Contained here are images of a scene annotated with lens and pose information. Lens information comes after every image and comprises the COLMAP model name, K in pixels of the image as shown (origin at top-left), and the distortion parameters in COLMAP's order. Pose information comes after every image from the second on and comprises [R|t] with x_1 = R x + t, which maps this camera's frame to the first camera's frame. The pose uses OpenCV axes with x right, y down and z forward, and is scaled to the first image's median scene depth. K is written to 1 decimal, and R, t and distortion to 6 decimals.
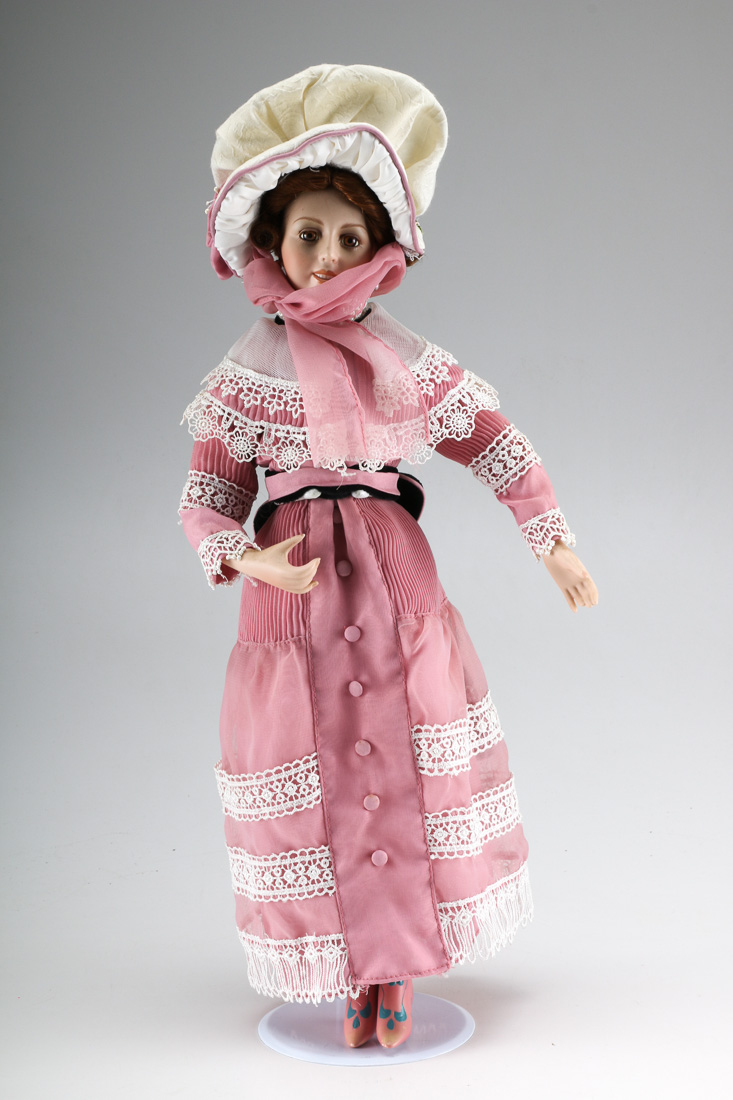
lens RADIAL K [[2961.8, 0, 366.7], [0, 2961.8, 546.4], [0, 0, 1]] dist [0.414576, 0.180624]
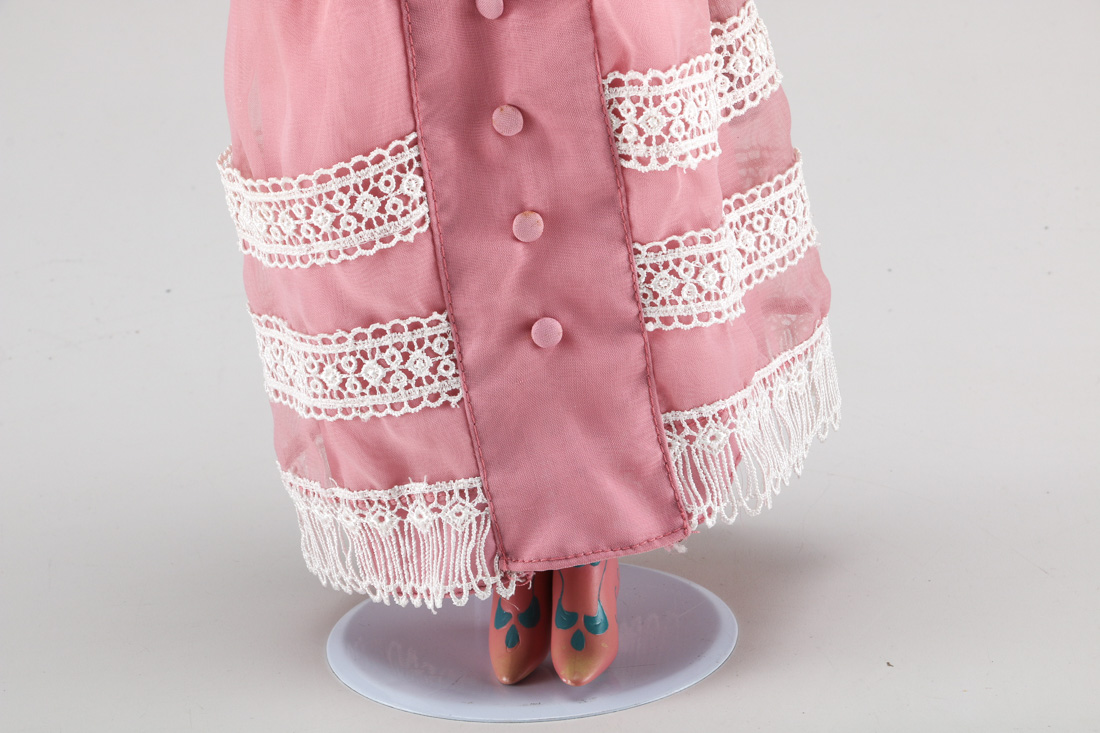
lens RADIAL K [[4308.9, 0, 550.0], [0, 4308.9, 366.5], [0, 0, 1]] dist [0.729823, 0.974322]
pose [[0.999495, -0.031104, 0.006560, -0.000229], [0.029815, 0.988851, 0.145892, 0.002143], [-0.011025, -0.145623, 0.989279, 0.265525]]
